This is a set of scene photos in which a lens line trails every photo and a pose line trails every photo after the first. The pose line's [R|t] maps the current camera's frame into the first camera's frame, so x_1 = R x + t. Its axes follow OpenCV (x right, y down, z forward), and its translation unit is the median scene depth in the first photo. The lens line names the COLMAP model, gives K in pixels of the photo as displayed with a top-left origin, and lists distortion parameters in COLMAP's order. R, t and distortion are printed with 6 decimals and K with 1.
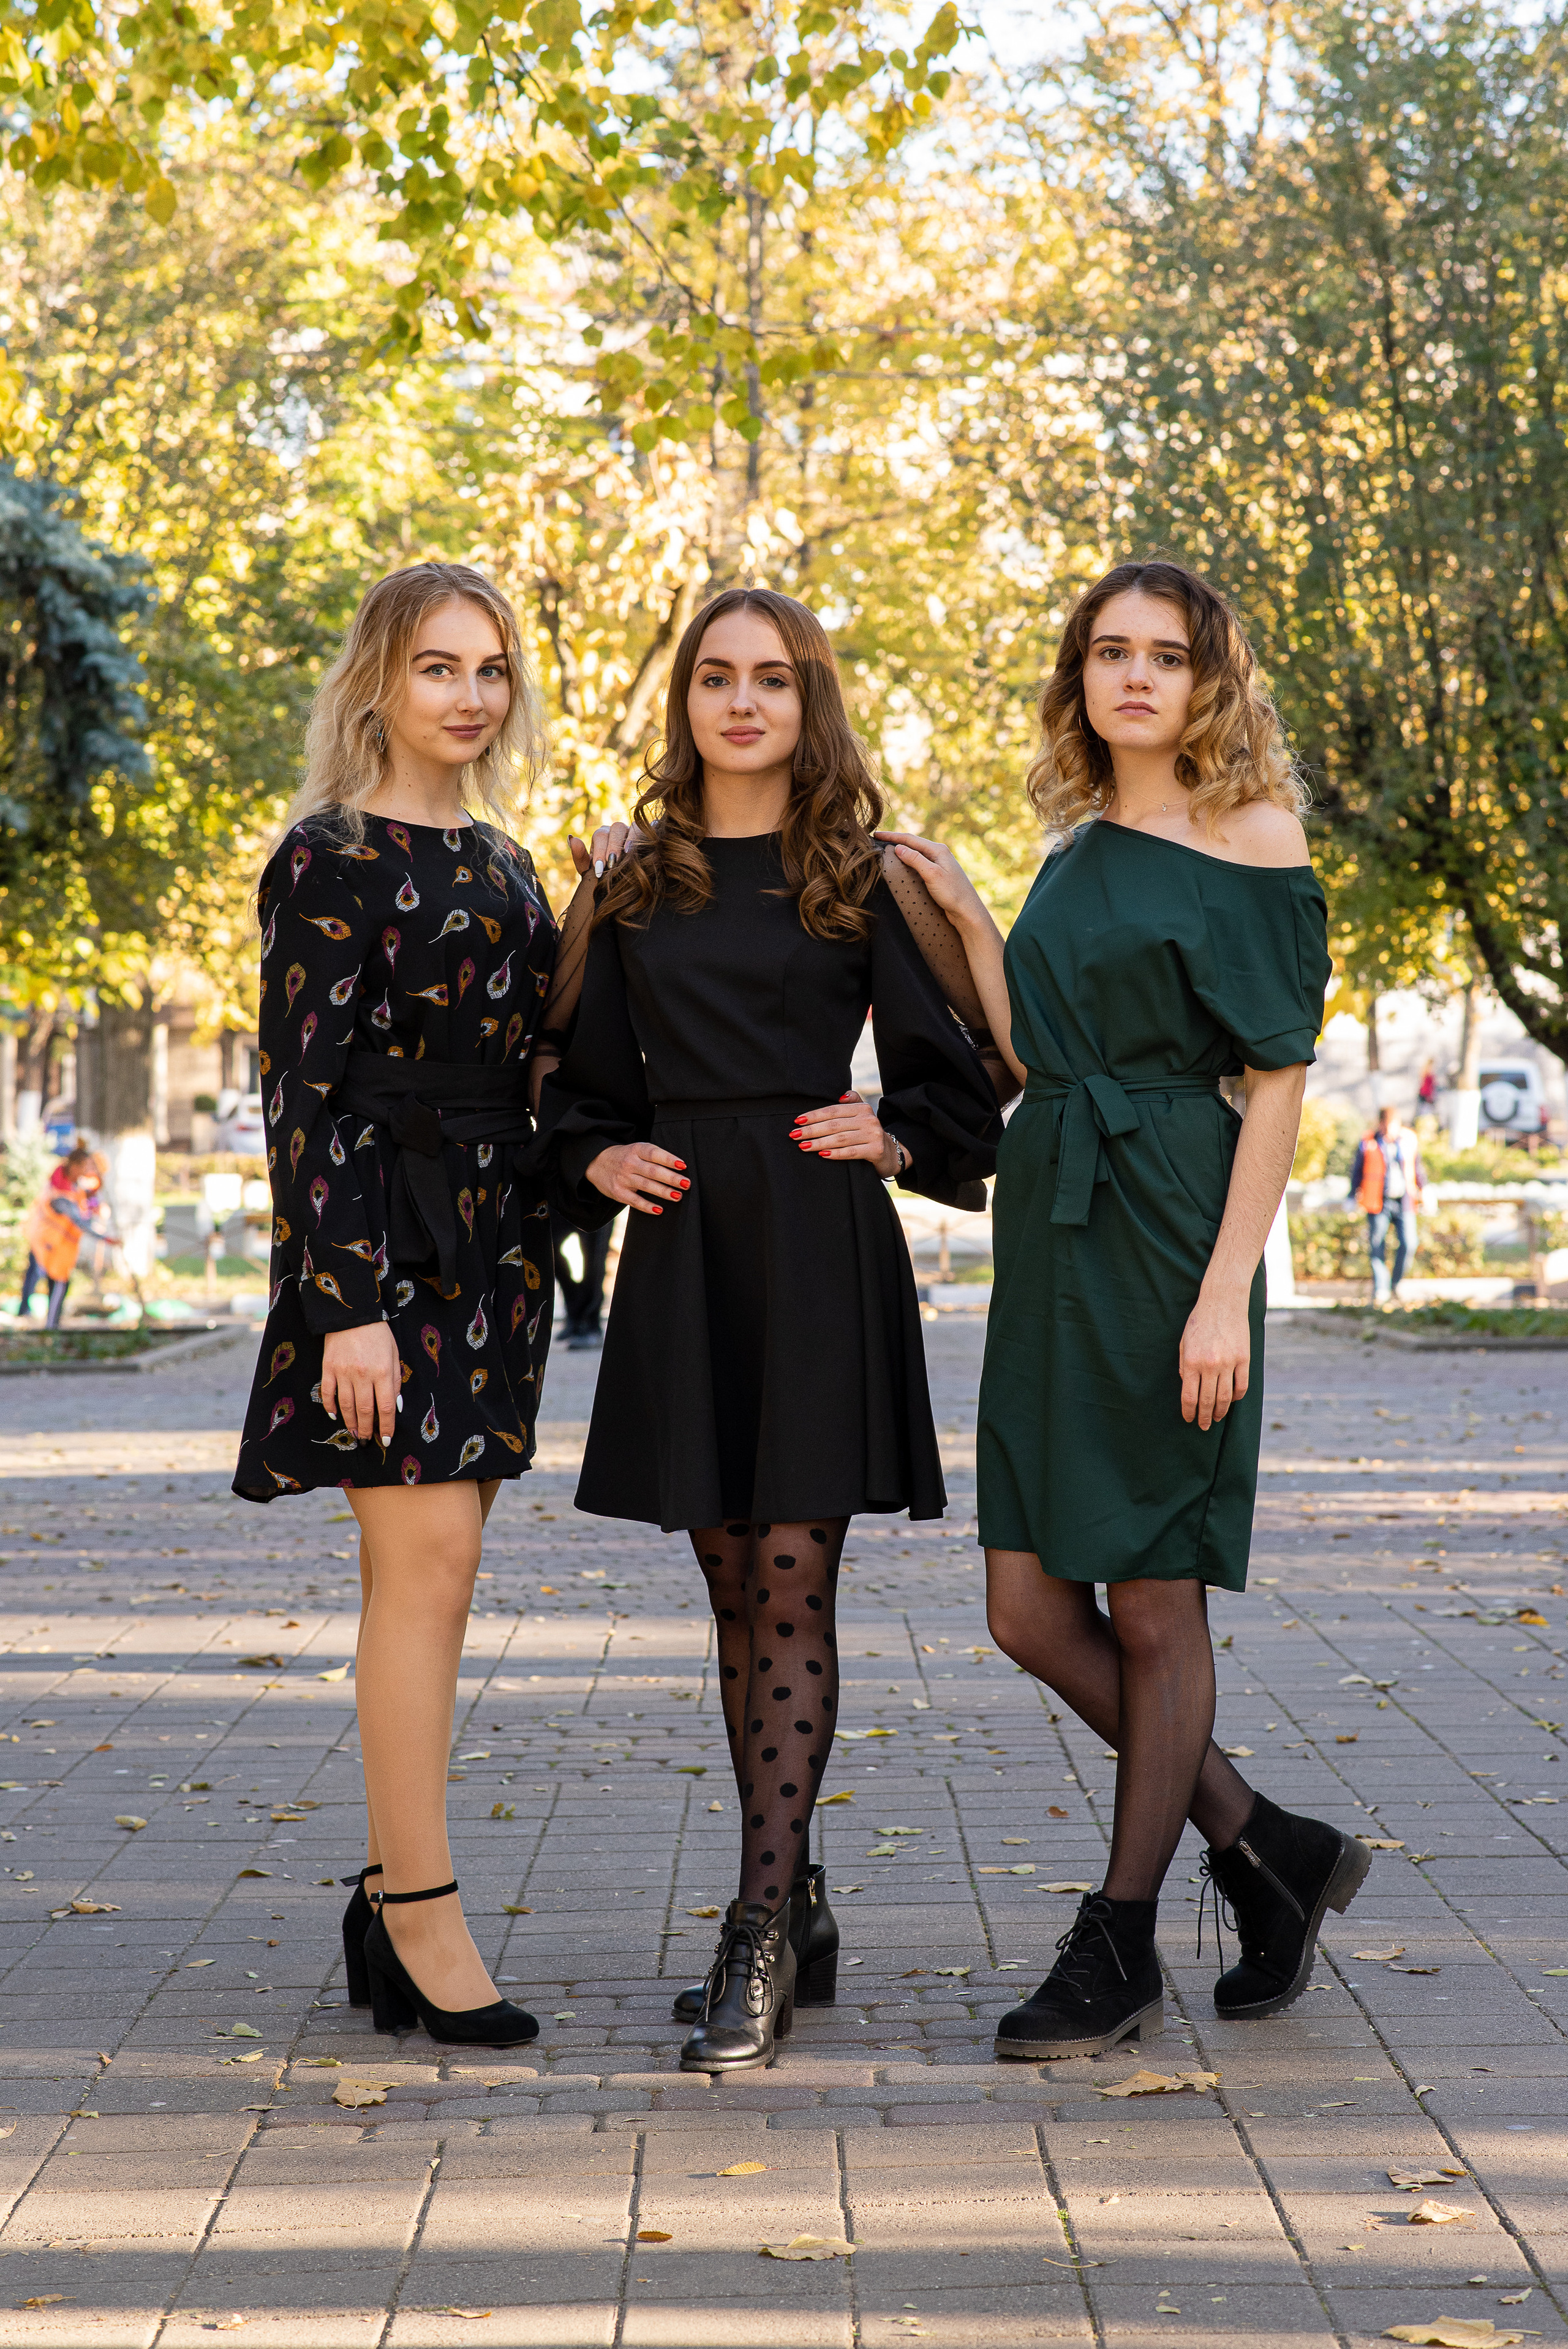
lens RADIAL K [[5650.3, 0, 784.0], [0, 5650.3, 1174.5], [0, 0, 1]] dist [0.048596, 0.572205]
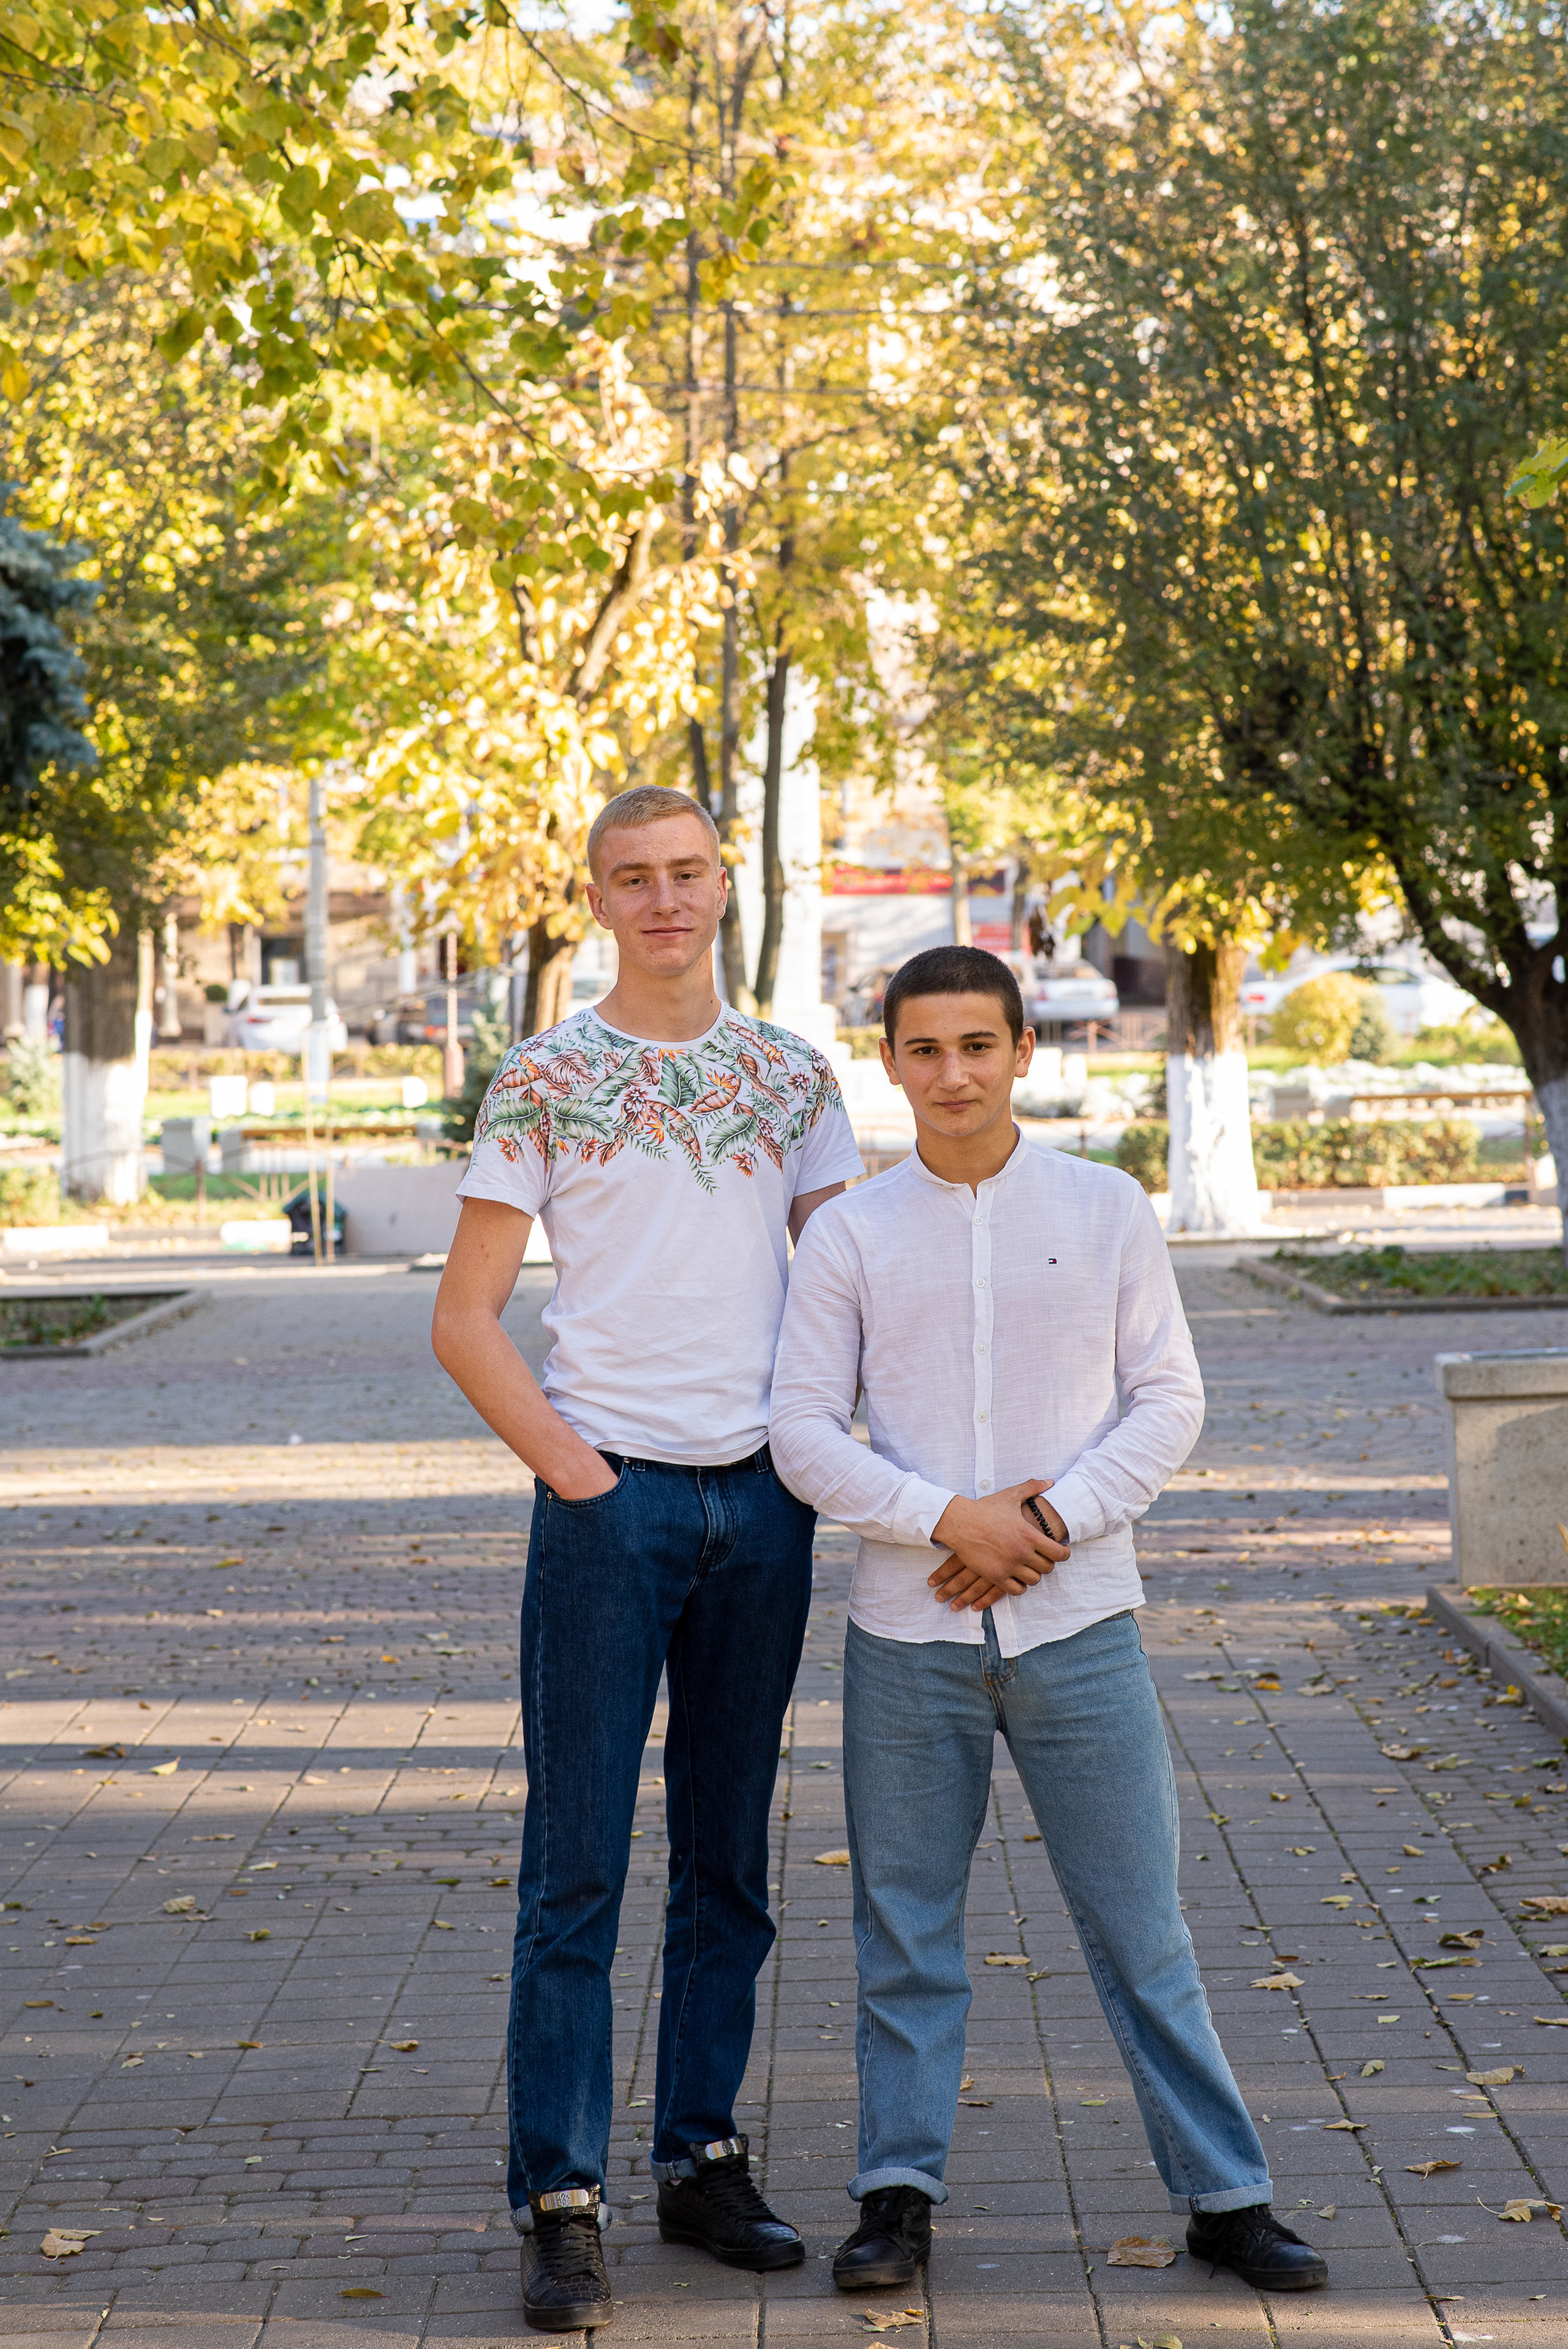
lens RADIAL K [[5829.2, 0, 784.0], [0, 5829.2, 1174.5], [0, 0, 1]] dist [0.035069, 0.423822]
pose [[0.999800, -0.018049, -0.008635, 0.018983], [0.018257, 0.999530, 0.024636, -0.019098], [0.008186, -0.024789, 0.999659, -0.049914]]
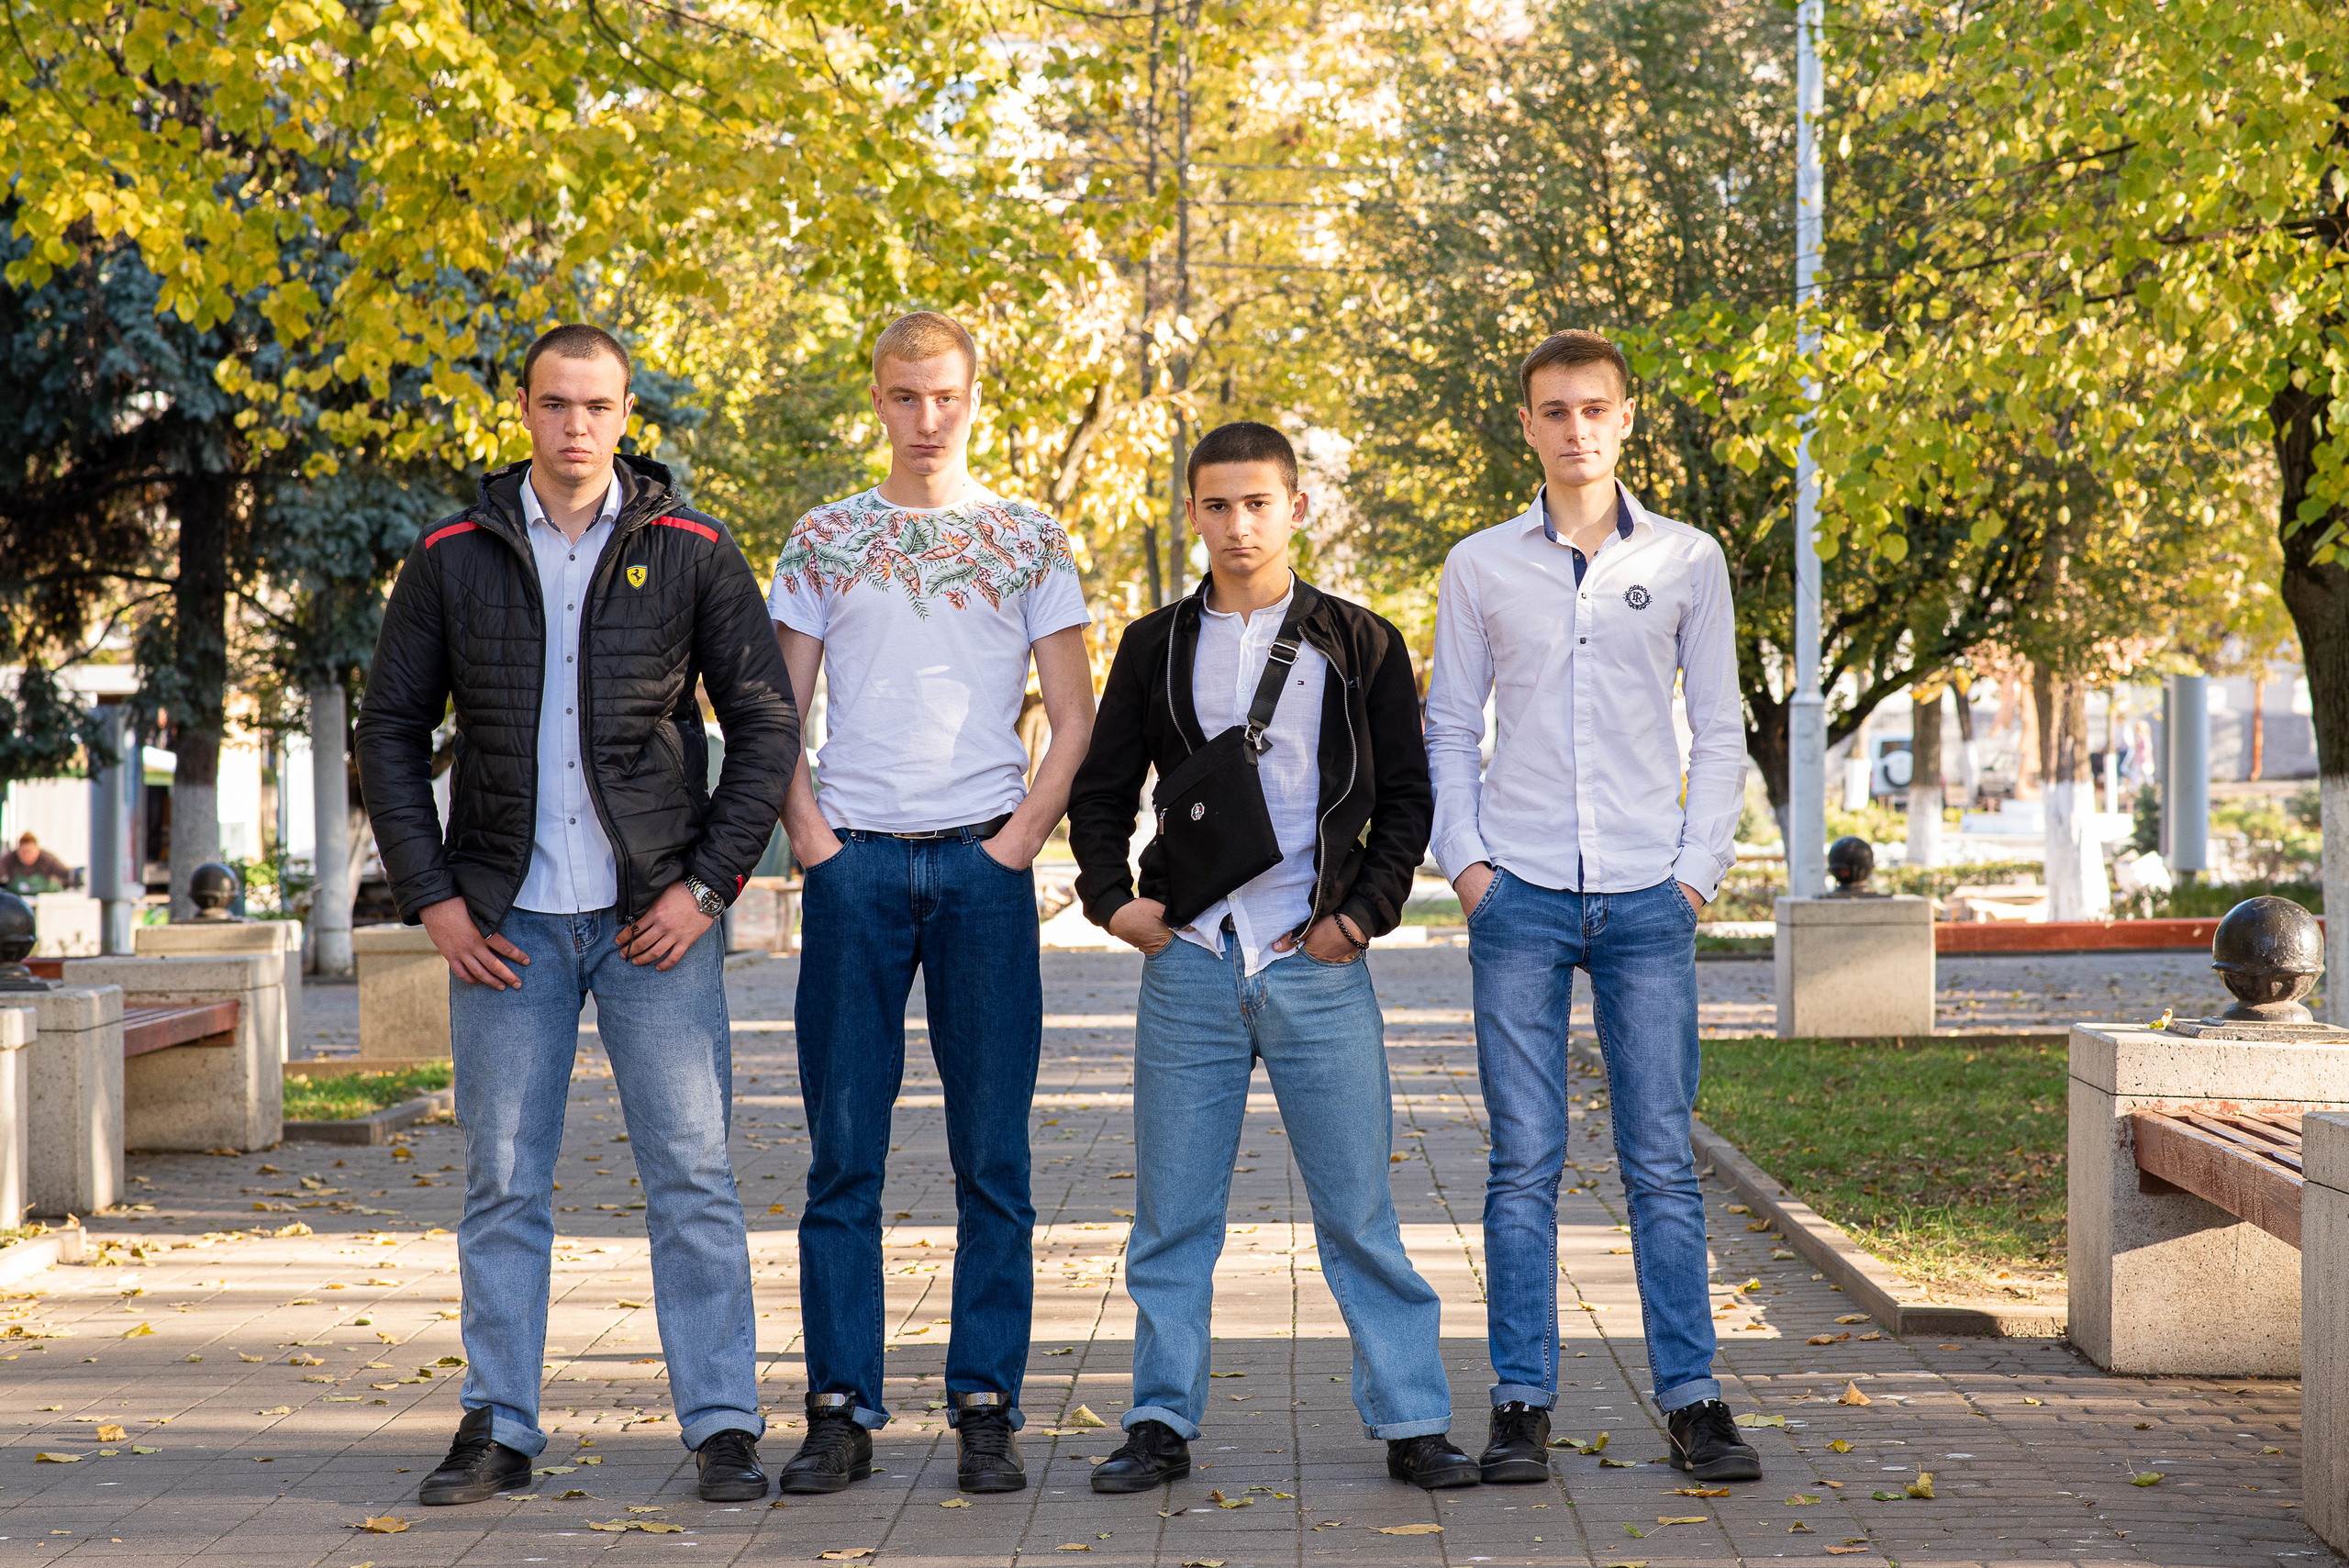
lens RADIAL K [[5795.2, 0, 1174.5], [0, 5795.2, 784.0], [0, 0, 1]] dist [0.528406, 0.129019]
pose [[0.999765, 0.001045, -0.021670, 0.033740], [-0.001295, 0.999932, -0.011550, 0.004255], [0.021657, 0.011575, 0.999698, -0.396908]]
